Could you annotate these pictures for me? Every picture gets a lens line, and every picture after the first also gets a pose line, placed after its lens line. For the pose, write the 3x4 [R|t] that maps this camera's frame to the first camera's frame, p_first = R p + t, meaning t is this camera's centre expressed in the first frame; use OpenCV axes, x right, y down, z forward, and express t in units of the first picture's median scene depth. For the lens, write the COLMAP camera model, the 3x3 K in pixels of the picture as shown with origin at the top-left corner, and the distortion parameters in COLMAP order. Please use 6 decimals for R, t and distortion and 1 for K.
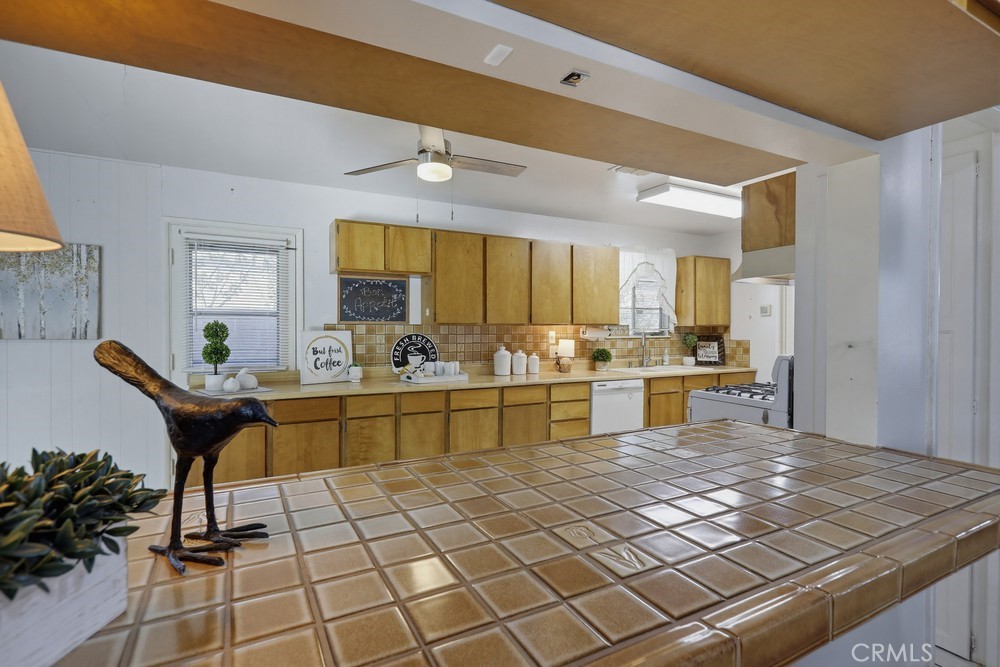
lens RADIAL K [[485.6, 0, 492.0], [0, 485.6, 333.6], [0, 0, 1]] dist [-0.006548, 0.003947]
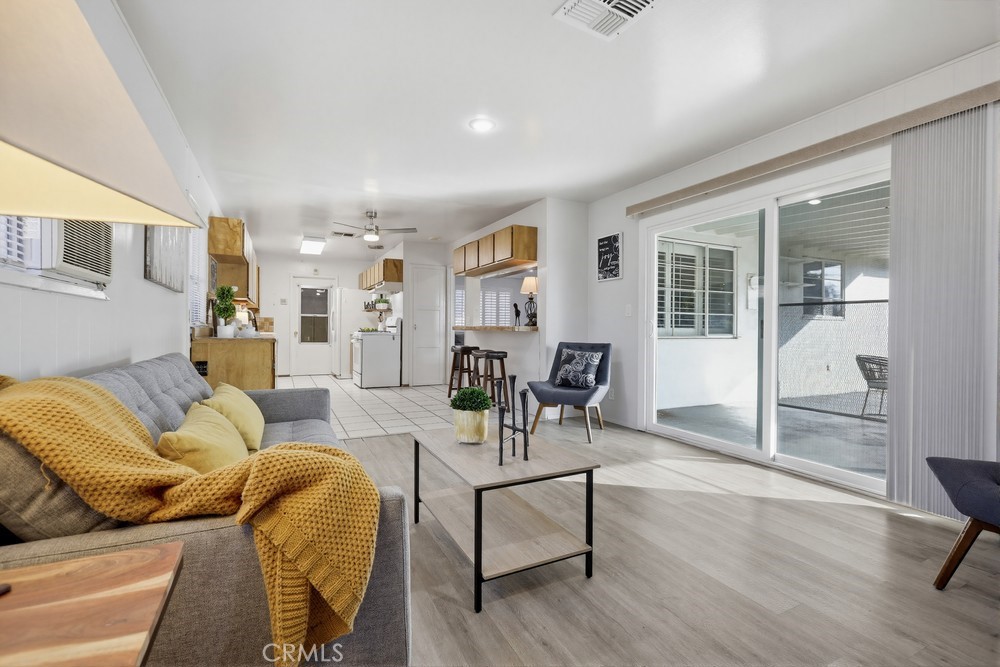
lens RADIAL K [[444.9, 0, 499.3], [0, 444.9, 330.5], [0, 0, 1]] dist [-0.004432, 0.001294]
pose [[0.011150, -0.005281, 0.999924, -1.424712], [0.004669, 0.999975, 0.005230, 0.074867], [-0.999927, 0.004611, 0.011175, 0.203749]]
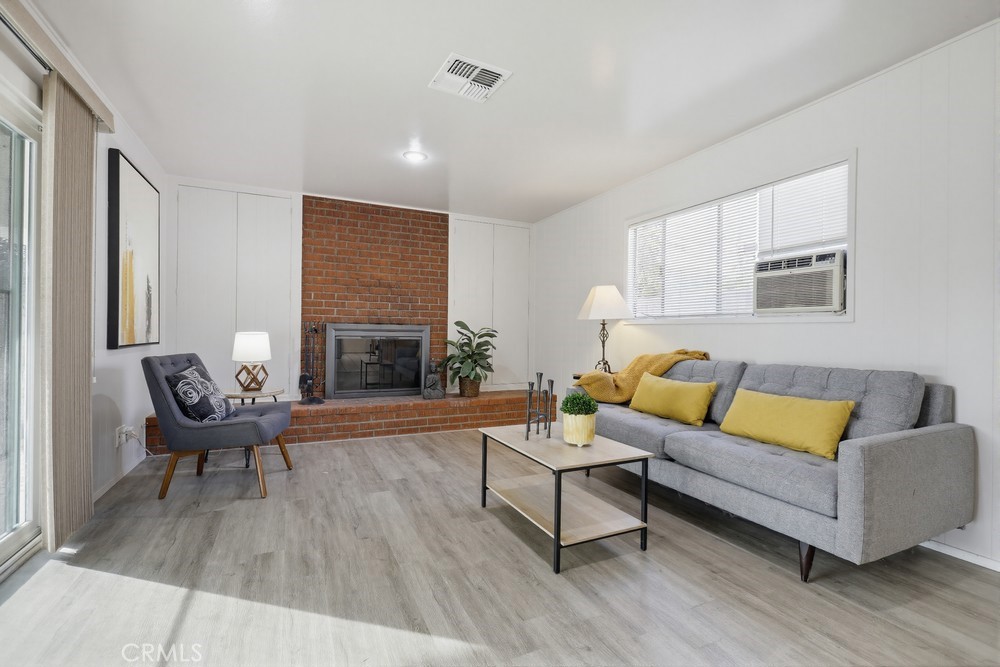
lens RADIAL K [[444.9, 0, 499.9], [0, 444.9, 330.5], [0, 0, 1]] dist [-0.004432, 0.001294]
pose [[-0.028961, -0.004865, -0.999569, -0.348881], [-0.023020, 0.999726, -0.004199, 0.069293], [0.999315, 0.022889, -0.029065, 0.157567]]
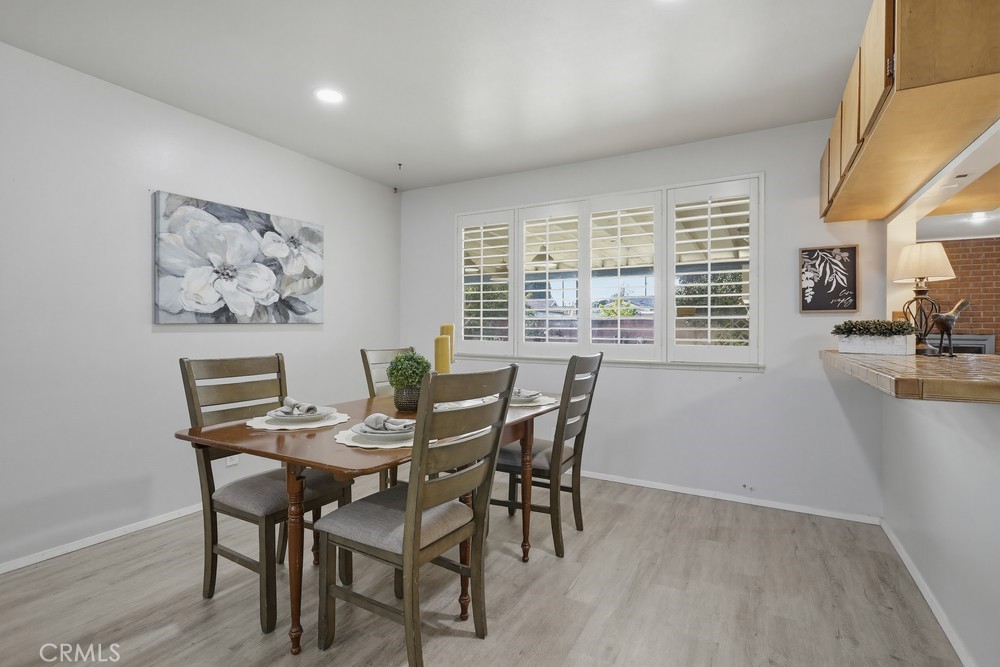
lens RADIAL K [[483.1, 0, 495.9], [0, 483.1, 328.5], [0, 0, 1]] dist [0.005648, 0.001031]
pose [[-0.833164, -0.006618, -0.552987, 0.652050], [-0.017280, 0.999752, 0.014069, 0.038537], [0.552756, 0.021278, -0.833071, 0.348820]]
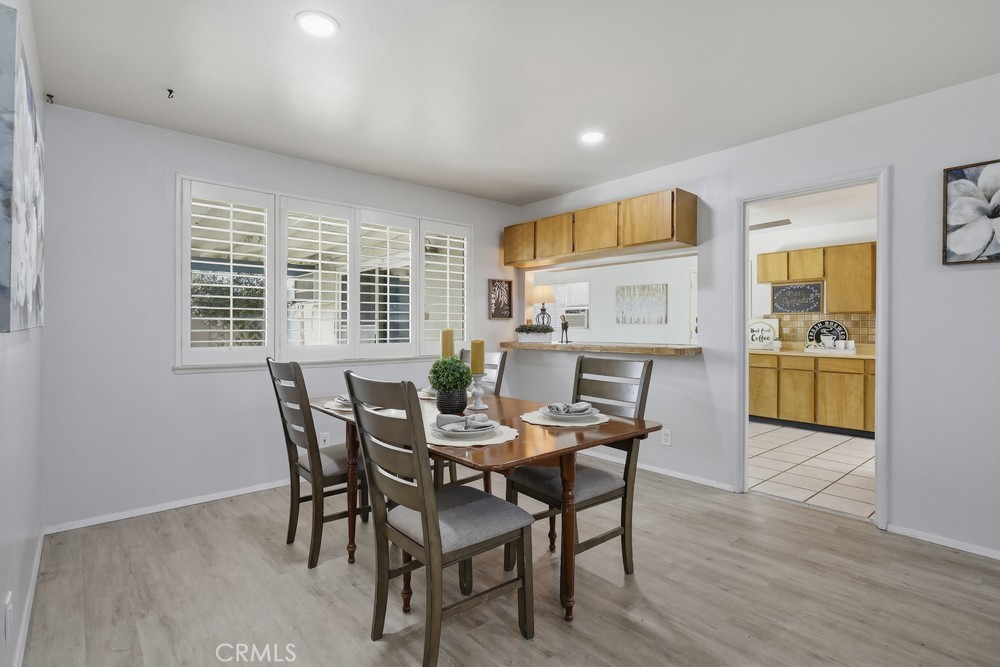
lens RADIAL K [[485.6, 0, 503.3], [0, 485.6, 326.4], [0, 0, 1]] dist [-0.006548, 0.003947]
pose [[0.240504, -0.007501, -0.970619, 1.004468], [-0.013261, 0.999851, -0.011012, 0.047035], [0.970558, 0.015520, 0.240369, -0.260686]]
